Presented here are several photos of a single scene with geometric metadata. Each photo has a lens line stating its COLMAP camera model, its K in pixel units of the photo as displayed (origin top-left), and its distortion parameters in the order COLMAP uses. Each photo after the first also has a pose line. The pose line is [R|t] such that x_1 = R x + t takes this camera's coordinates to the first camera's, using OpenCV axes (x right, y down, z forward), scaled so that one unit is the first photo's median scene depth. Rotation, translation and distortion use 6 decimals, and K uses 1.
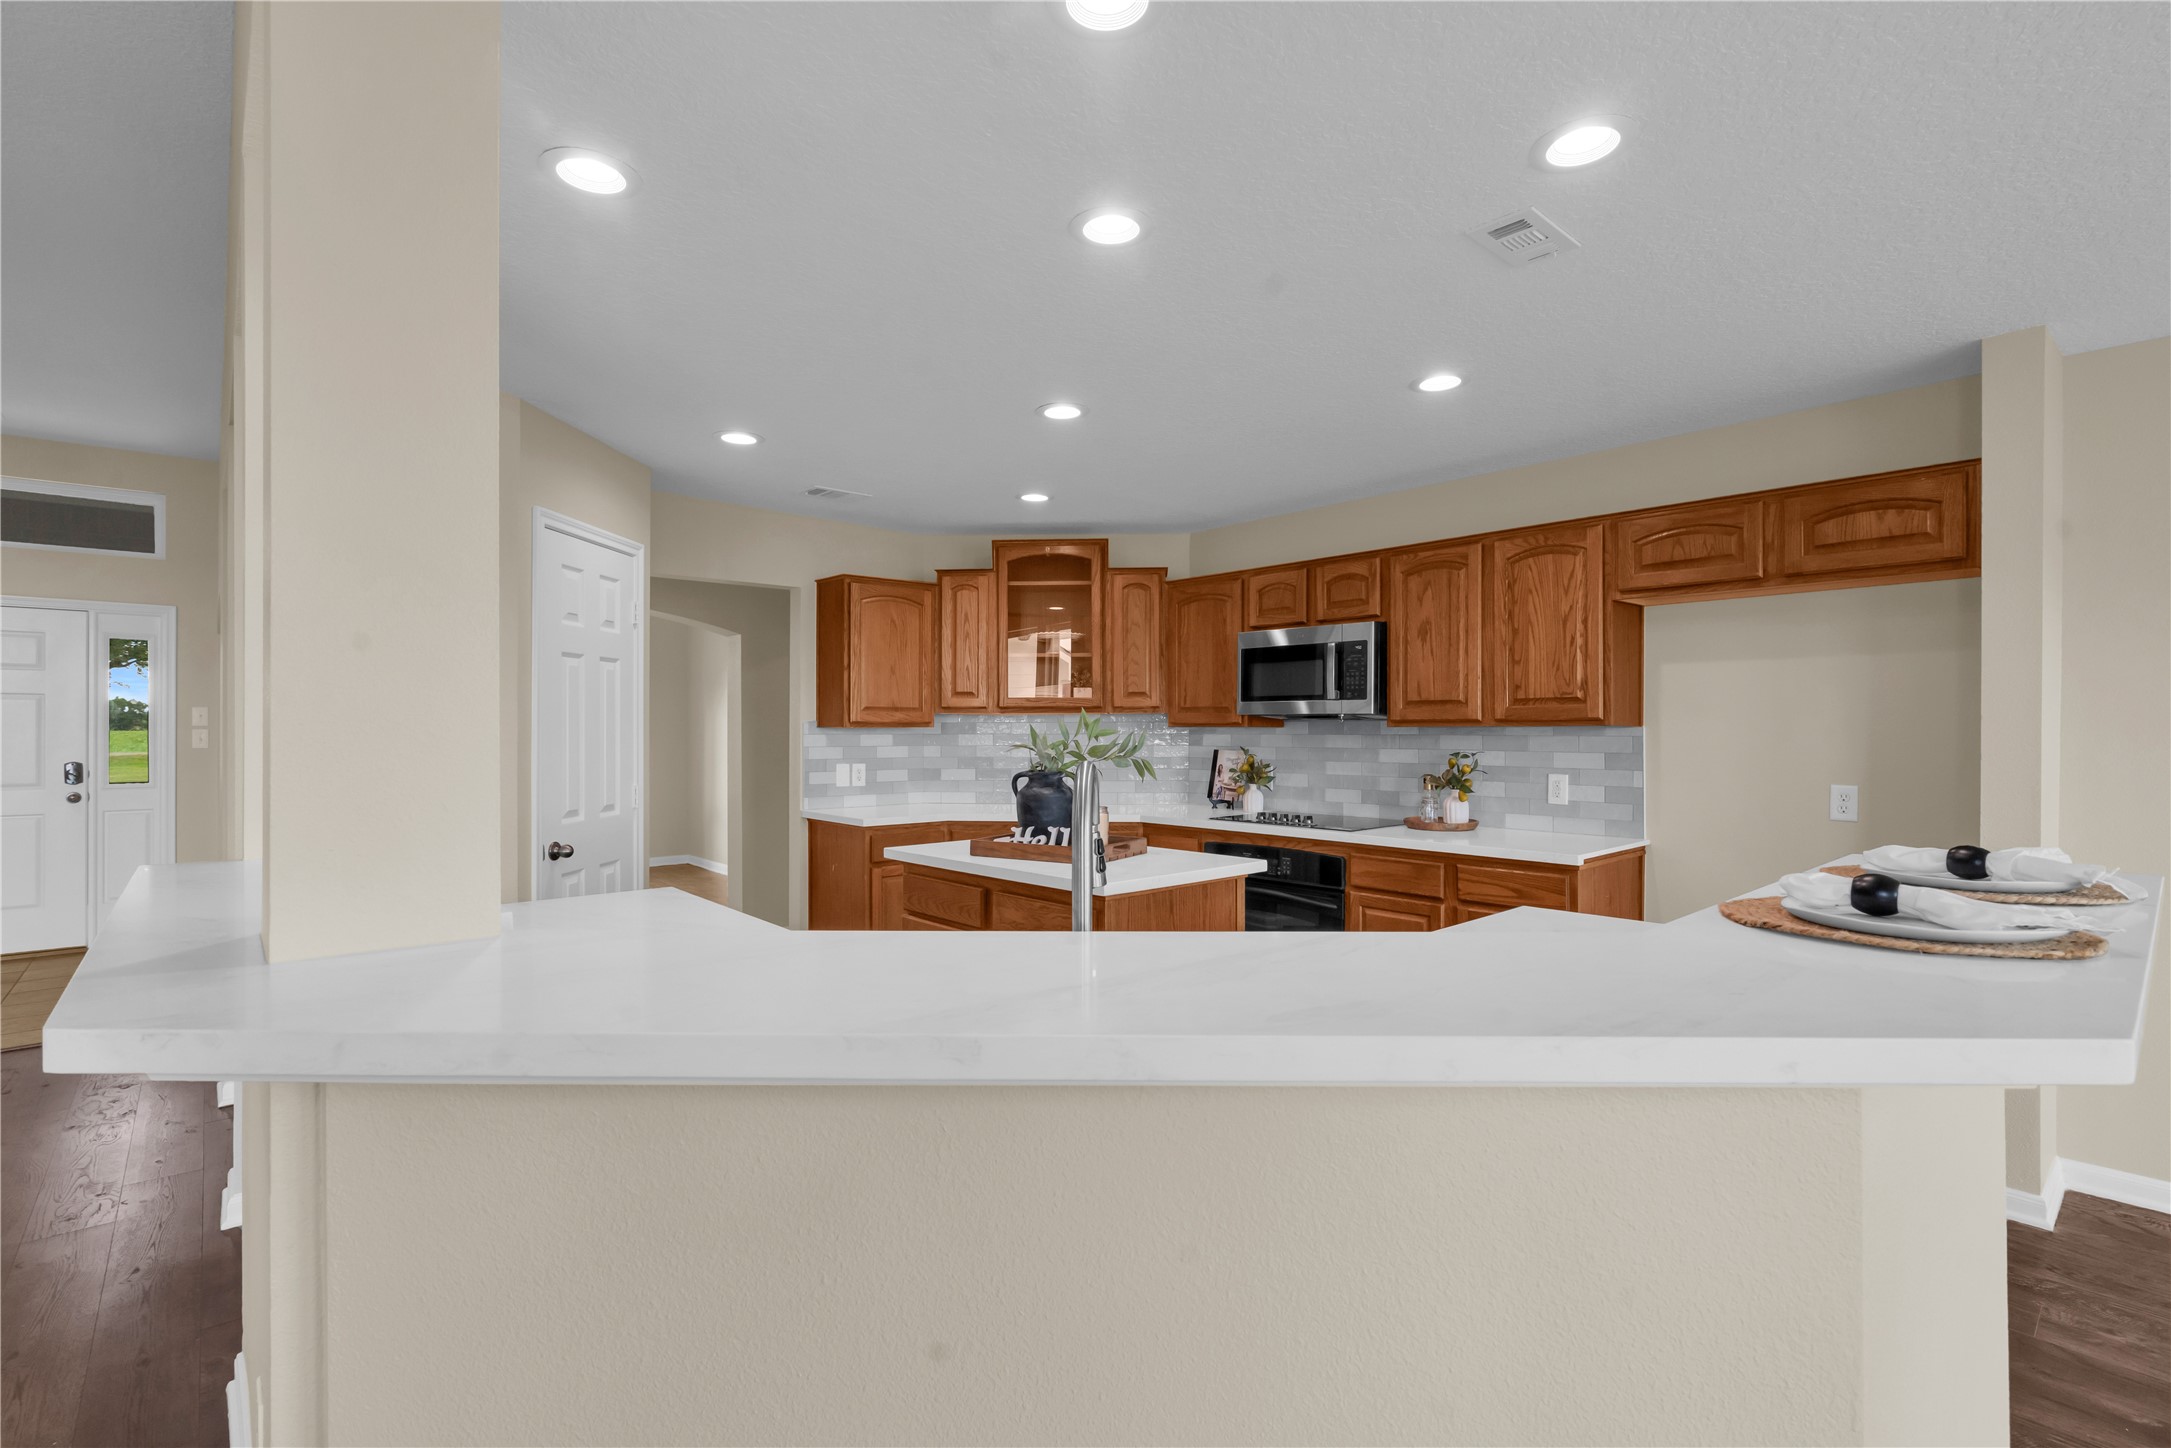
lens RADIAL K [[994.7, 0, 1064.3], [0, 994.7, 729.8], [0, 0, 1]] dist [-0.010122, 0.003158]
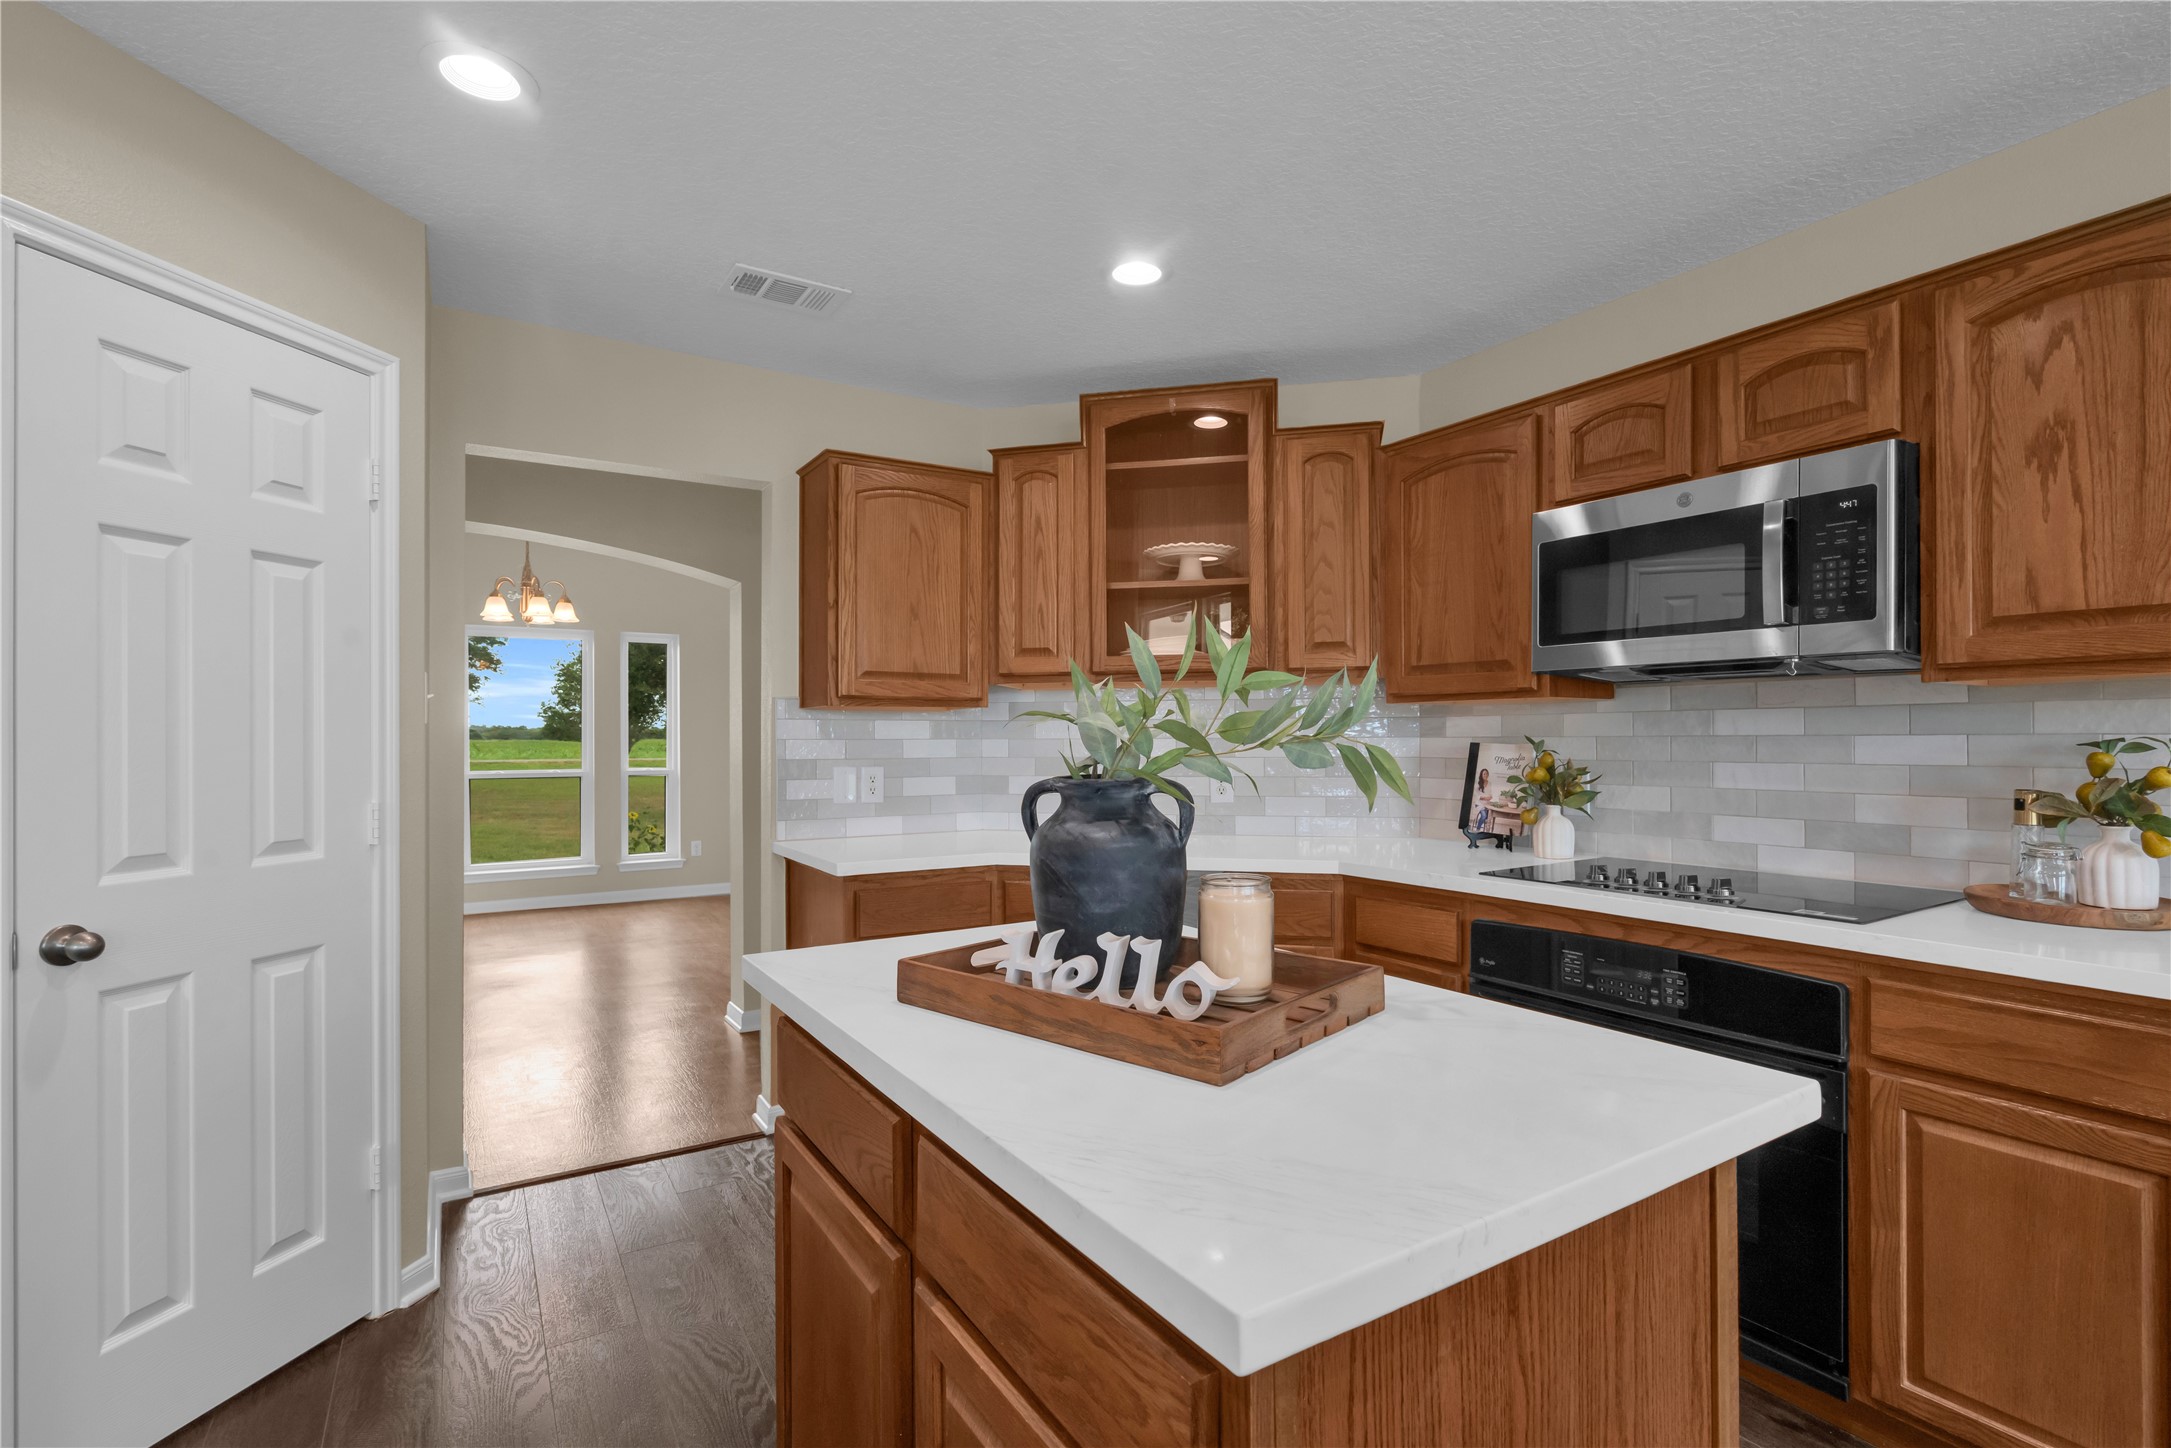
lens RADIAL K [[994.7, 0, 1072.4], [0, 994.7, 744.3], [0, 0, 1]] dist [-0.010122, 0.003158]
pose [[0.986613, -0.001793, -0.163067, 0.022772], [0.002617, 0.999985, 0.004838, 0.019639], [0.163056, -0.005200, 0.986603, 0.456490]]
